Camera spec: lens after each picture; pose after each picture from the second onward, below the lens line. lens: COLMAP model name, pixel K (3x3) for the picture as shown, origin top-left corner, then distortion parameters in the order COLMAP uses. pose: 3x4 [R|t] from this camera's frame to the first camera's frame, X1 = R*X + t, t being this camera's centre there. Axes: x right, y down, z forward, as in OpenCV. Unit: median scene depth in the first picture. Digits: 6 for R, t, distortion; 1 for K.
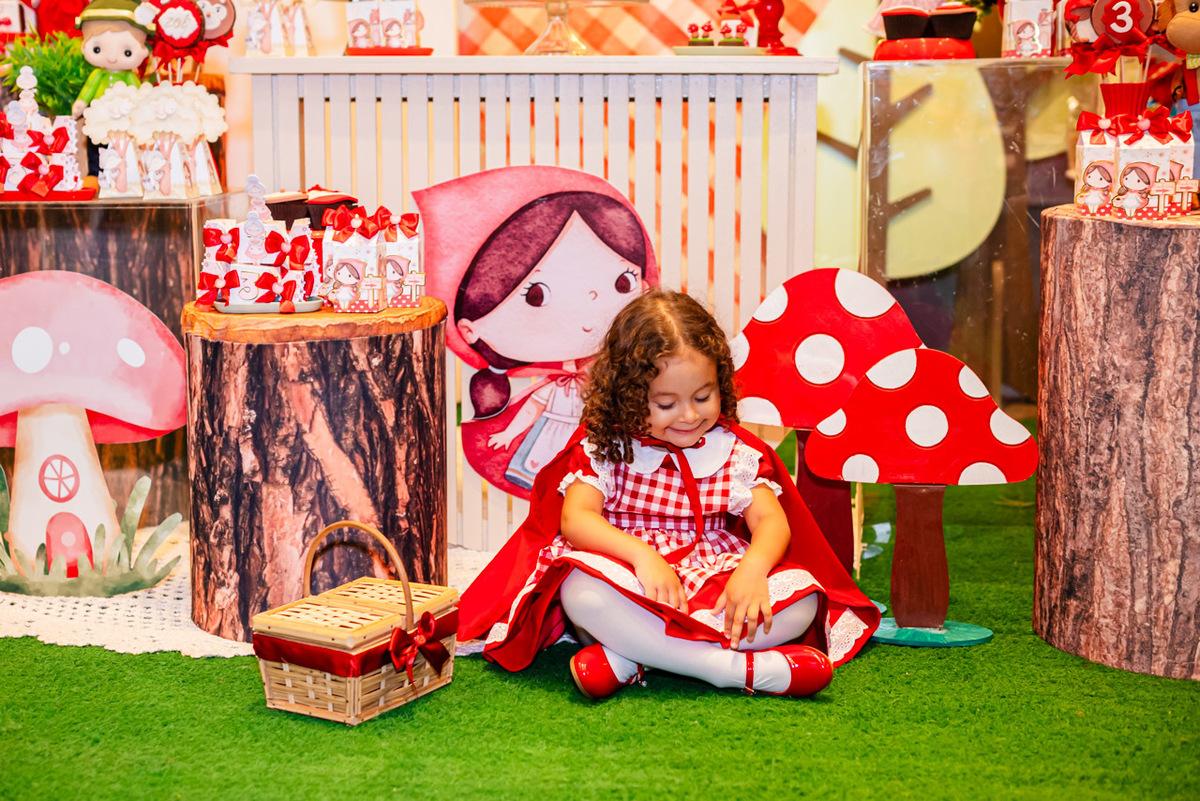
lens RADIAL K [[1920.6, 0, 550.1], [0, 1920.6, 388.3], [0, 0, 1]] dist [0.041414, 0.000000]
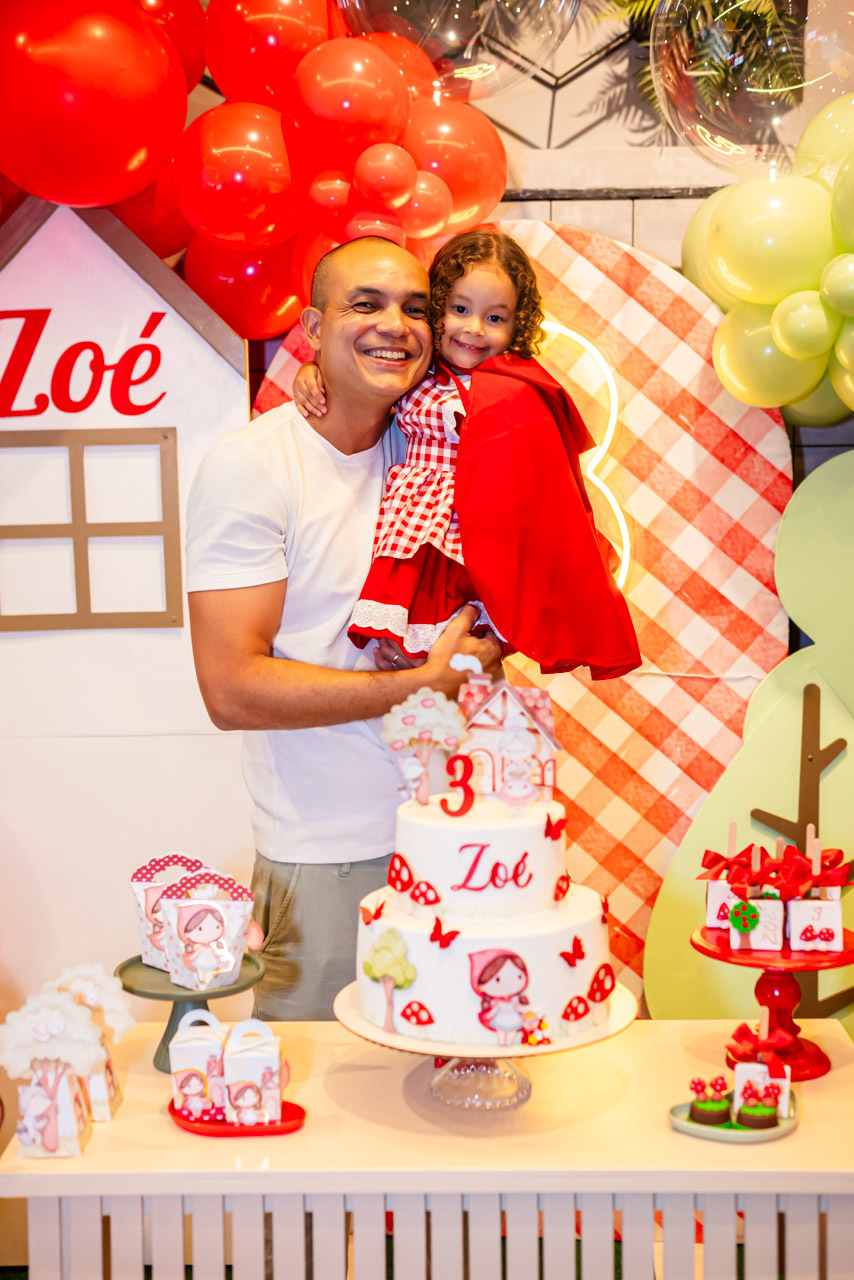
lens RADIAL K [[1835.6, 0, 424.7], [0, 1835.6, 658.8], [0, 0, 1]] dist [0.058683, 0.000000]
pose [[0.994658, -0.022984, 0.100632, -0.094088], [0.023717, 0.999700, -0.006095, -0.385945], [-0.100462, 0.008449, 0.994905, 0.427284]]
